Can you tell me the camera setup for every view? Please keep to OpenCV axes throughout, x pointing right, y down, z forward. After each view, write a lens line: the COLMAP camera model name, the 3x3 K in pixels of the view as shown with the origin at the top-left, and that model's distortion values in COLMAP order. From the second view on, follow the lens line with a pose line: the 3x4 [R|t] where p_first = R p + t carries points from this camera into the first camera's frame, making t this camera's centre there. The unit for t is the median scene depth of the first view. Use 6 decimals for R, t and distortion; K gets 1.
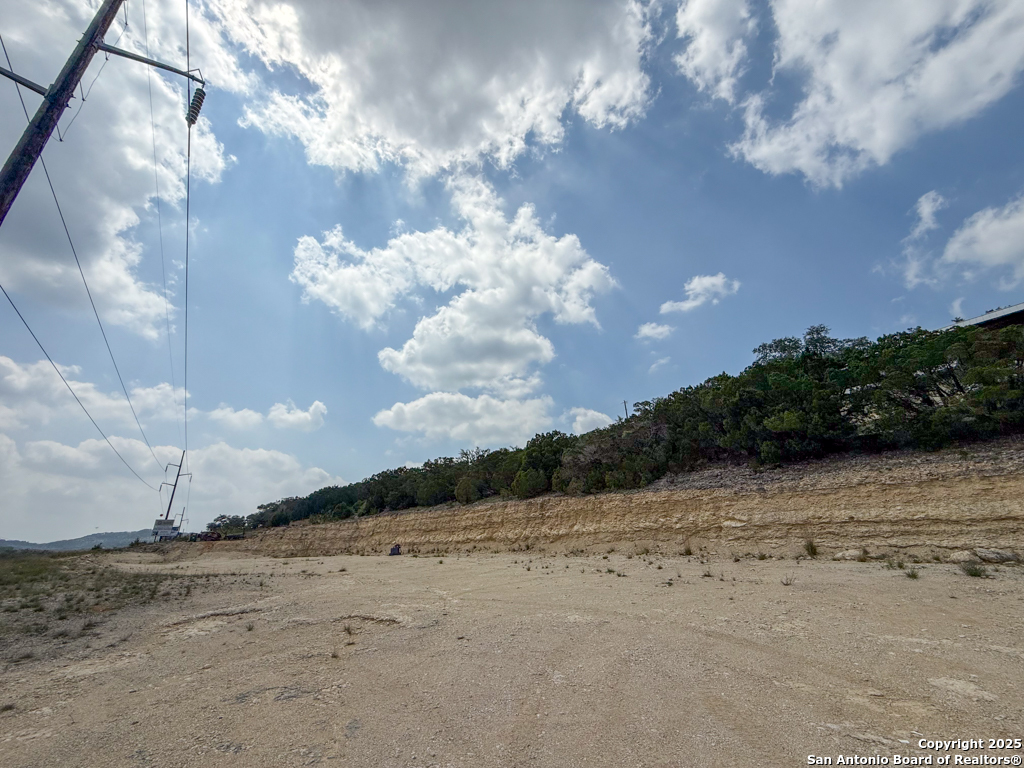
lens RADIAL K [[403.2, 0, 511.2], [0, 403.2, 376.4], [0, 0, 1]] dist [0.000450, 0.000086]
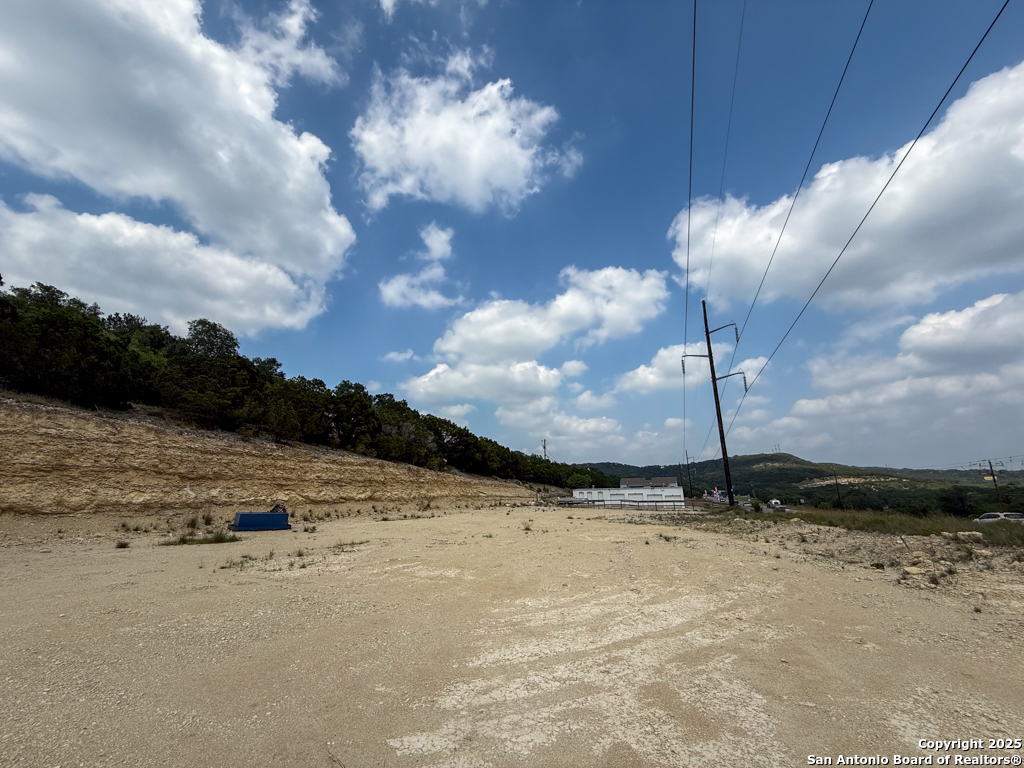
lens RADIAL K [[403.2, 0, 508.3], [0, 403.2, 379.0], [0, 0, 1]] dist [0.000450, 0.000086]
pose [[-0.486794, 0.297305, 0.821365, -0.696753], [-0.282414, 0.836232, -0.470063, 0.367865], [-0.826603, -0.460789, -0.323110, 0.830462]]
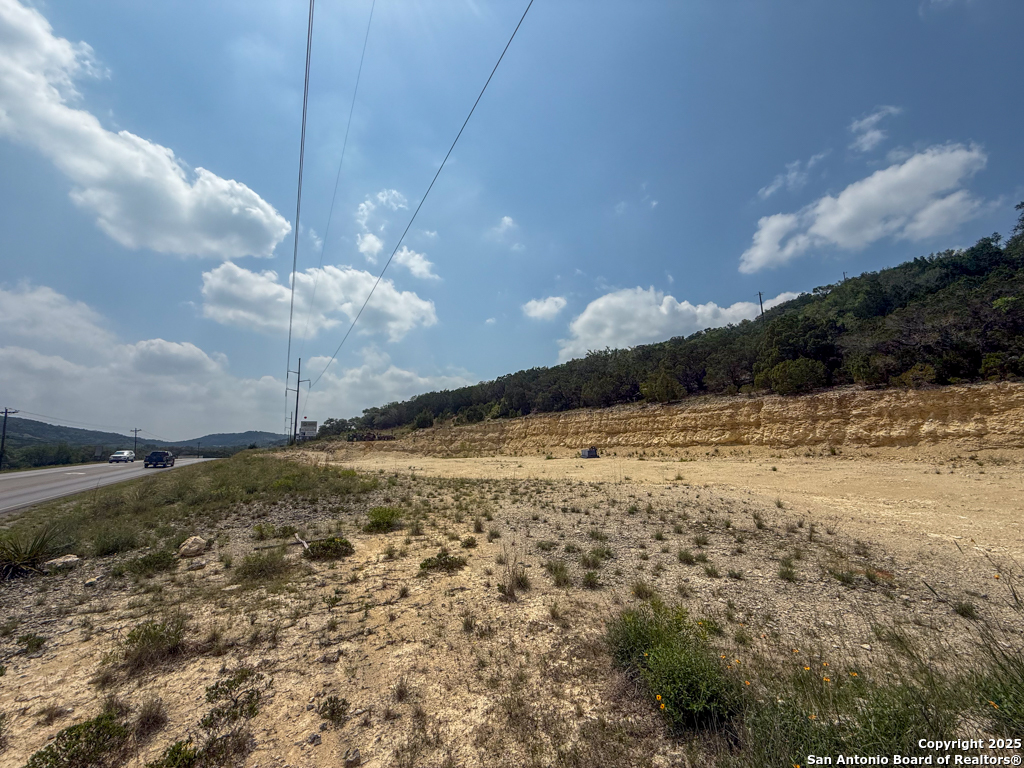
lens RADIAL K [[403.2, 0, 502.1], [0, 403.2, 385.7], [0, 0, 1]] dist [0.000450, 0.000086]
pose [[0.992167, -0.010055, -0.124512, -0.312469], [0.040052, 0.969739, 0.240836, 0.051295], [0.118323, -0.243937, 0.962546, 0.120652]]
